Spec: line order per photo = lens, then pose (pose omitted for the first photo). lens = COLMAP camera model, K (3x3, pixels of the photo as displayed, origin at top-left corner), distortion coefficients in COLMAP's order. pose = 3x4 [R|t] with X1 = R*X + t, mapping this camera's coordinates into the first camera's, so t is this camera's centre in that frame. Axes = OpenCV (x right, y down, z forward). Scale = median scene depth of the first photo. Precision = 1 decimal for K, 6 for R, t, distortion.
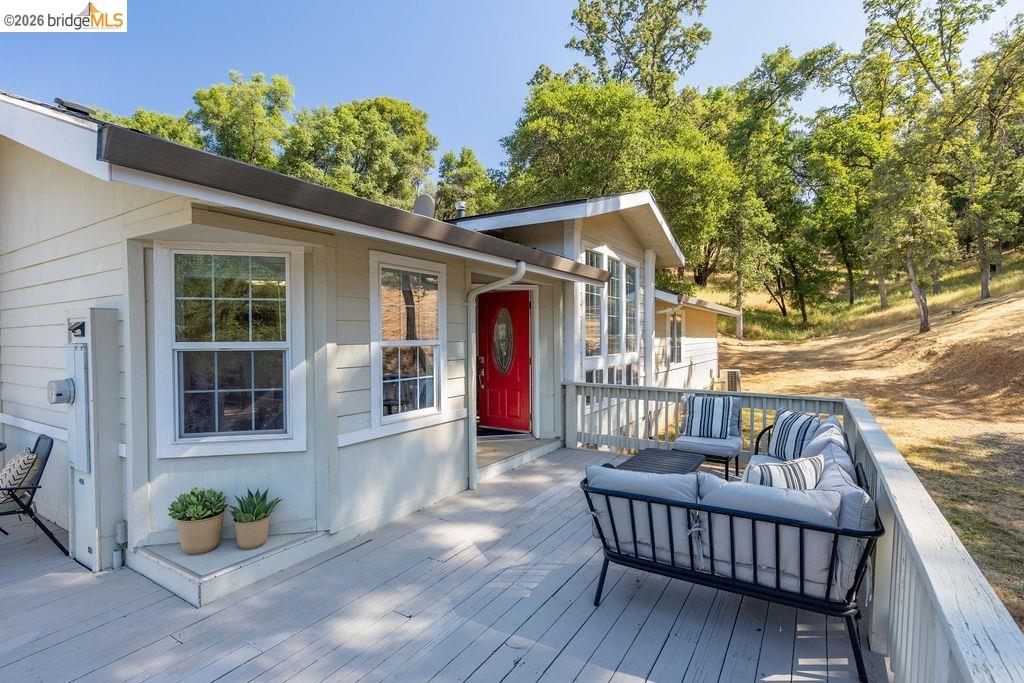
lens RADIAL K [[493.9, 0, 509.3], [0, 493.9, 349.6], [0, 0, 1]] dist [0.005876, -0.001537]
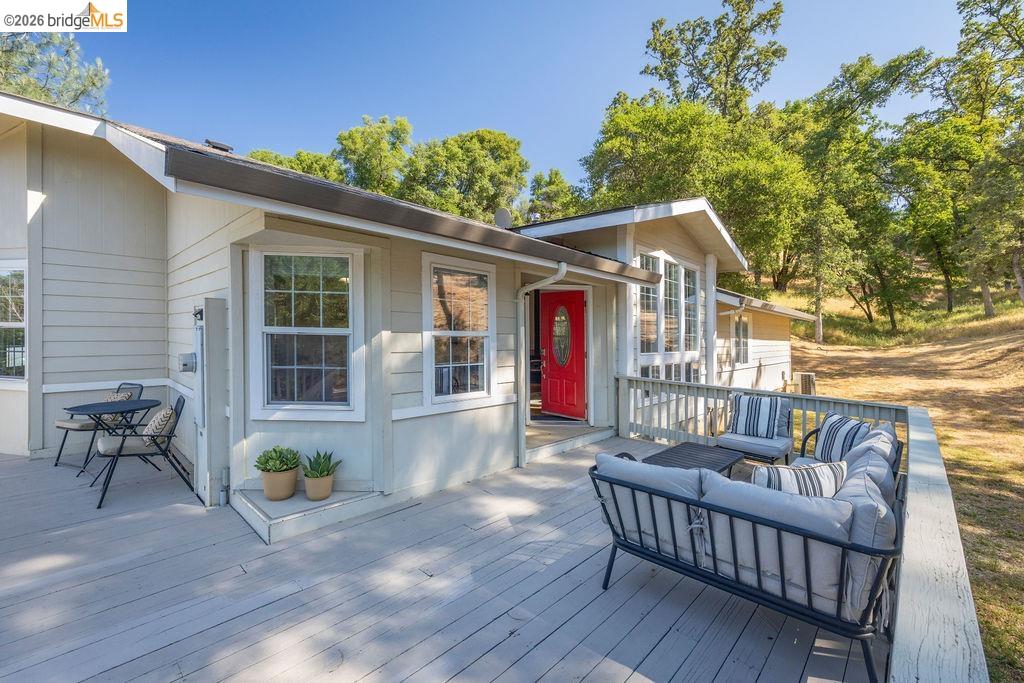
lens RADIAL K [[431.1, 0, 511.1], [0, 431.1, 335.4], [0, 0, 1]] dist [0.001822, 0.000150]
pose [[0.981681, 0.029489, -0.188239, 0.054072], [-0.033702, 0.999247, -0.019223, 0.003078], [0.187530, 0.025215, 0.981935, 0.022611]]
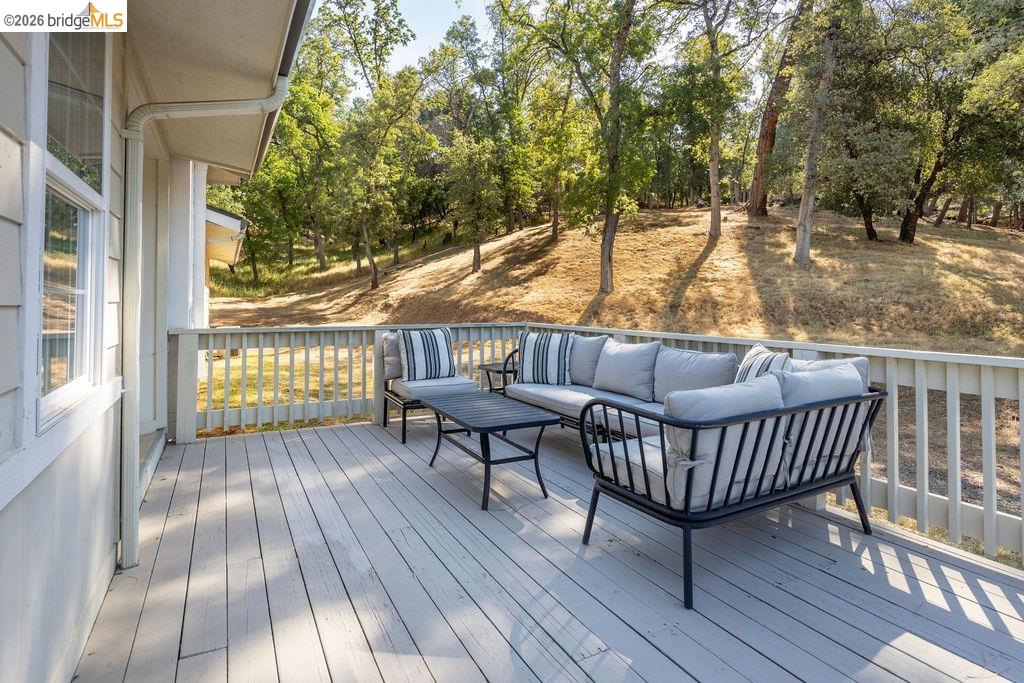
lens RADIAL K [[529.8, 0, 538.3], [0, 529.8, 279.3], [0, 0, 1]] dist [0.003801, 0.000772]
pose [[0.499358, 0.025666, 0.866016, -0.213257], [0.025912, 0.998672, -0.044539, 0.045350], [-0.866008, 0.044681, 0.498029, 0.321722]]
